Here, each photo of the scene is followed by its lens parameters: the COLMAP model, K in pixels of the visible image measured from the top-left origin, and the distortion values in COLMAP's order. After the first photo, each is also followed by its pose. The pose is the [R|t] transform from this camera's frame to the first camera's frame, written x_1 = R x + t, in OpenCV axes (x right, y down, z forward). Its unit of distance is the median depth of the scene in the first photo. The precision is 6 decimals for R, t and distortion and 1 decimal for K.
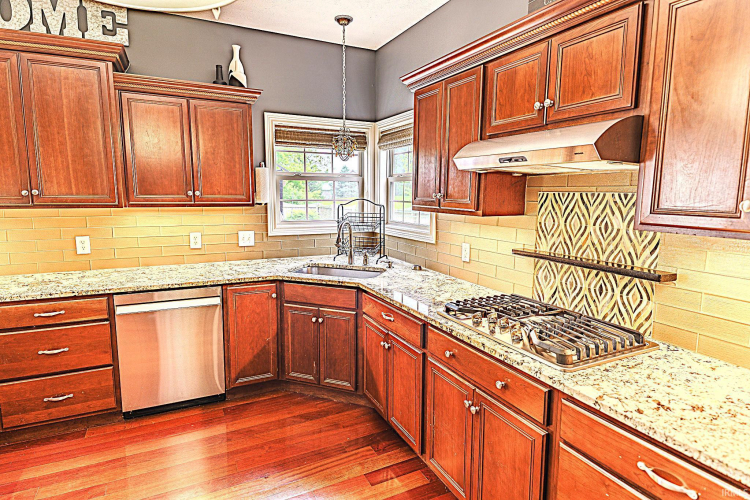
lens RADIAL K [[421.1, 0, 375.2], [0, 421.1, 246.3], [0, 0, 1]] dist [0.059813, -0.041257]
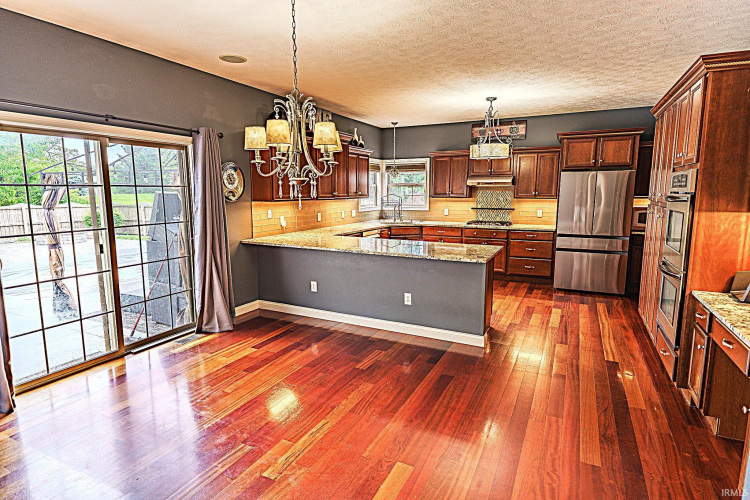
lens RADIAL K [[407.8, 0, 373.3], [0, 407.8, 246.9], [0, 0, 1]] dist [0.054345, -0.039218]
pose [[0.794493, -0.096267, 0.599594, -1.776636], [0.093812, 0.994959, 0.035439, 0.104221], [-0.599984, 0.028093, 0.799519, -0.871083]]
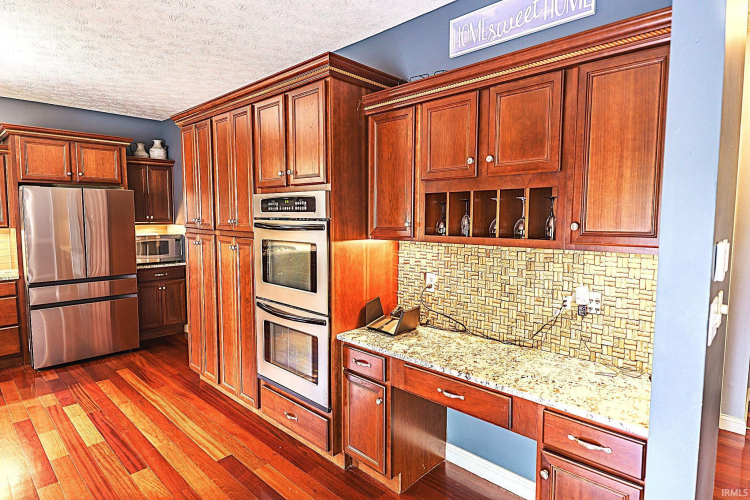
lens RADIAL K [[407.8, 0, 373.3], [0, 407.8, 246.9], [0, 0, 1]] dist [0.054345, -0.039218]
pose [[-0.341672, -0.086907, 0.935792, -1.377481], [0.122936, 0.983027, 0.136180, 0.040134], [-0.931744, 0.161571, -0.325188, -0.374861]]
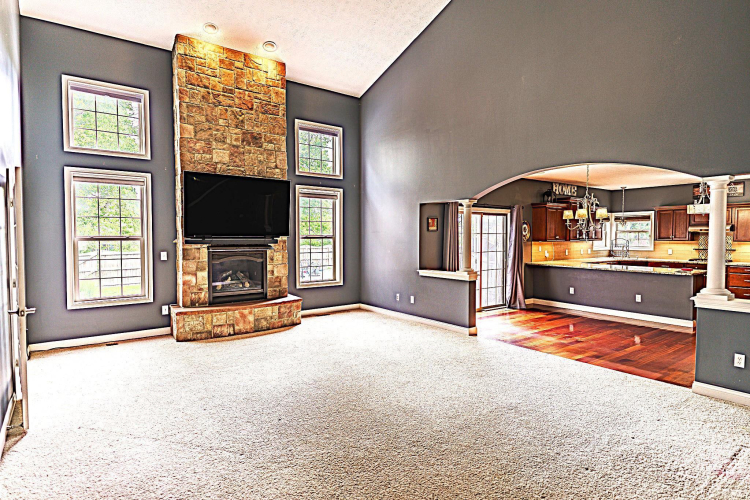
lens RADIAL K [[407.8, 0, 373.3], [0, 407.8, 246.9], [0, 0, 1]] dist [0.054345, -0.039218]
pose [[0.982147, -0.018083, 0.187245, -2.869143], [0.038324, 0.993728, -0.105053, 0.244164], [-0.184171, 0.110353, 0.976680, -1.971409]]
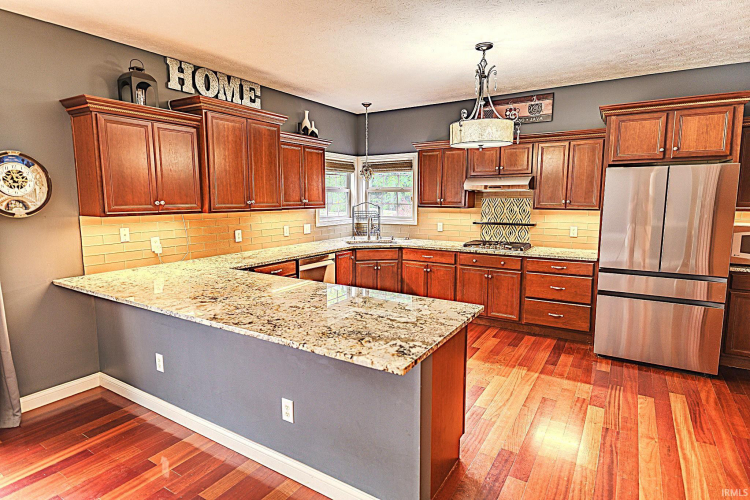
lens RADIAL K [[407.8, 0, 373.3], [0, 407.8, 246.9], [0, 0, 1]] dist [0.054345, -0.039218]
pose [[0.850687, -0.078999, 0.519702, -1.056969], [0.084913, 0.996310, 0.012455, 0.058894], [-0.518769, 0.033534, 0.854257, -0.508490]]
